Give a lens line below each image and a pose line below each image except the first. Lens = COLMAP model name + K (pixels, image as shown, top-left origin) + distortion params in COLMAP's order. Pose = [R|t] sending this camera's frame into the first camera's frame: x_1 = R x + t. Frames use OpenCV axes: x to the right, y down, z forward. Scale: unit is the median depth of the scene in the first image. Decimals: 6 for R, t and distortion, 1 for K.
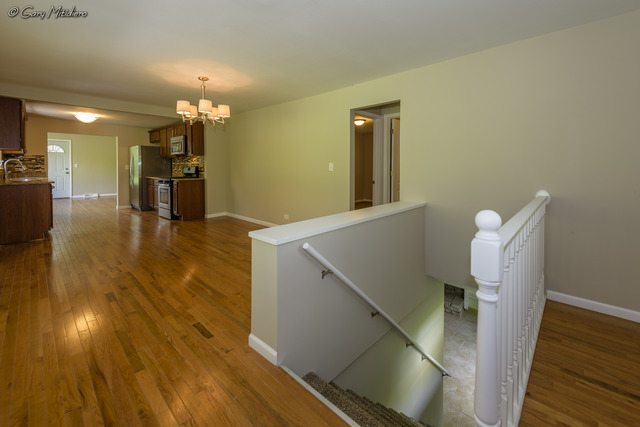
lens RADIAL K [[269.5, 0, 323.4], [0, 269.5, 167.3], [0, 0, 1]] dist [0.000197, -0.000080]
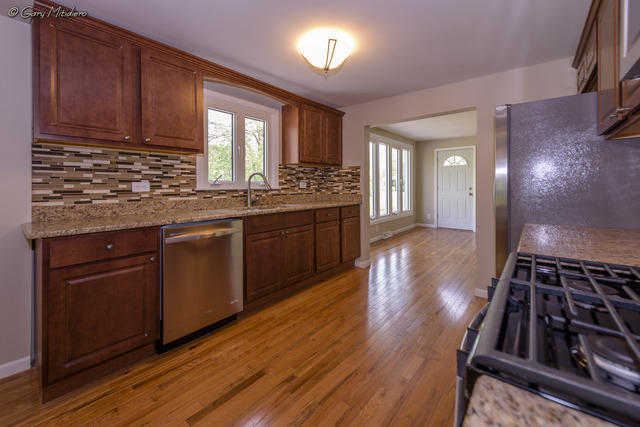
lens RADIAL K [[260.3, 0, 321.1], [0, 260.3, 186.1], [0, 0, 1]] dist [0.002194, -0.000853]
pose [[0.048281, 0.001668, -0.998832, -0.420887], [-0.001900, 0.999997, 0.001578, -0.000892], [0.998832, 0.001822, 0.048284, 0.806838]]
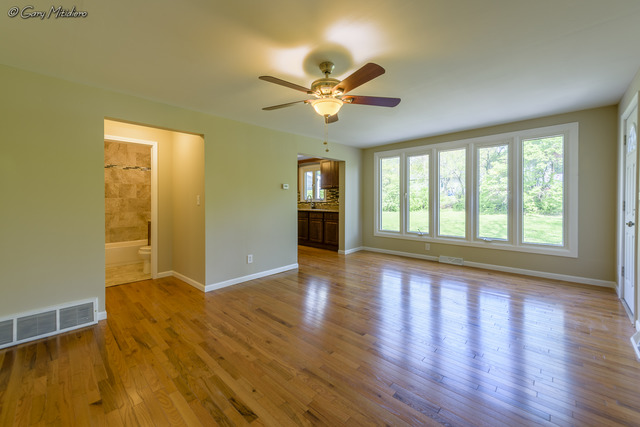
lens RADIAL K [[260.3, 0, 322.1], [0, 260.3, 204.5], [0, 0, 1]] dist [0.002194, -0.000853]
pose [[-0.999781, 0.004521, 0.020447, -0.903667], [0.004997, 0.999717, 0.023274, -0.007797], [-0.020336, 0.023371, -0.999520, 1.725913]]
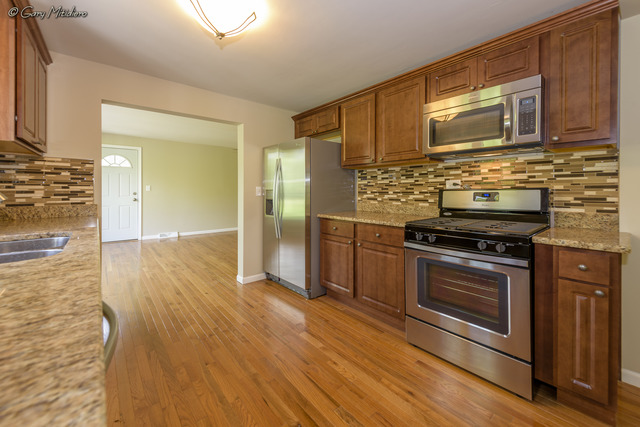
lens RADIAL K [[260.3, 0, 323.7], [0, 260.3, 188.9], [0, 0, 1]] dist [0.002194, -0.000853]
pose [[0.993456, 0.000687, -0.114211, -0.609047], [-0.001617, 0.999966, -0.008047, -0.001044], [0.114201, 0.008179, 0.993424, 0.611559]]
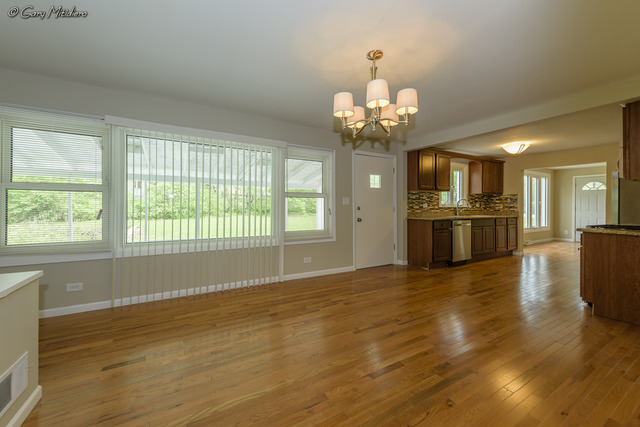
lens RADIAL K [[260.3, 0, 323.5], [0, 260.3, 202.6], [0, 0, 1]] dist [0.002194, -0.000853]
pose [[-0.290435, -0.011163, -0.956830, 0.077448], [-0.010723, 0.999907, -0.008411, 0.001837], [0.956835, 0.007817, -0.290527, 0.544724]]
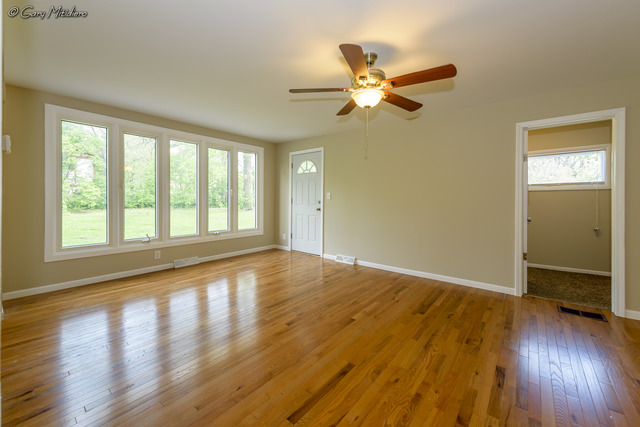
lens RADIAL K [[260.3, 0, 315.0], [0, 260.3, 195.1], [0, 0, 1]] dist [0.002194, -0.000853]
pose [[0.057464, -0.016475, -0.998212, -0.589269], [-0.013045, 0.999766, -0.017252, 0.001401], [0.998262, 0.014013, 0.057236, 1.318763]]
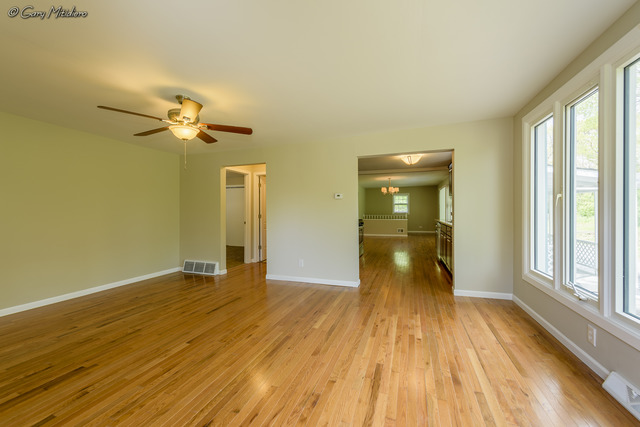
lens RADIAL K [[260.3, 0, 316.6], [0, 260.3, 210.4], [0, 0, 1]] dist [0.002194, -0.000853]
pose [[-0.376171, 0.001887, 0.926548, -1.322660], [0.006739, 0.999977, 0.000699, -0.002625], [-0.926526, 0.006507, -0.376175, 1.366938]]
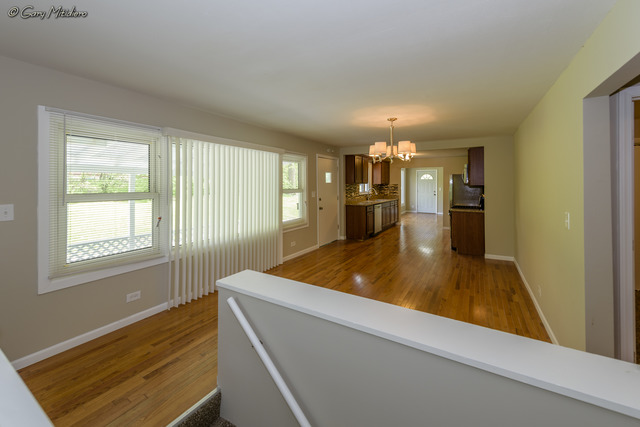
lens RADIAL K [[260.3, 0, 324.7], [0, 260.3, 179.1], [0, 0, 1]] dist [0.002194, -0.000853]
pose [[0.212405, -0.016234, -0.977047, 0.249545], [-0.006778, 0.999813, -0.018086, -0.039860], [0.977158, 0.010464, 0.212255, 0.277982]]
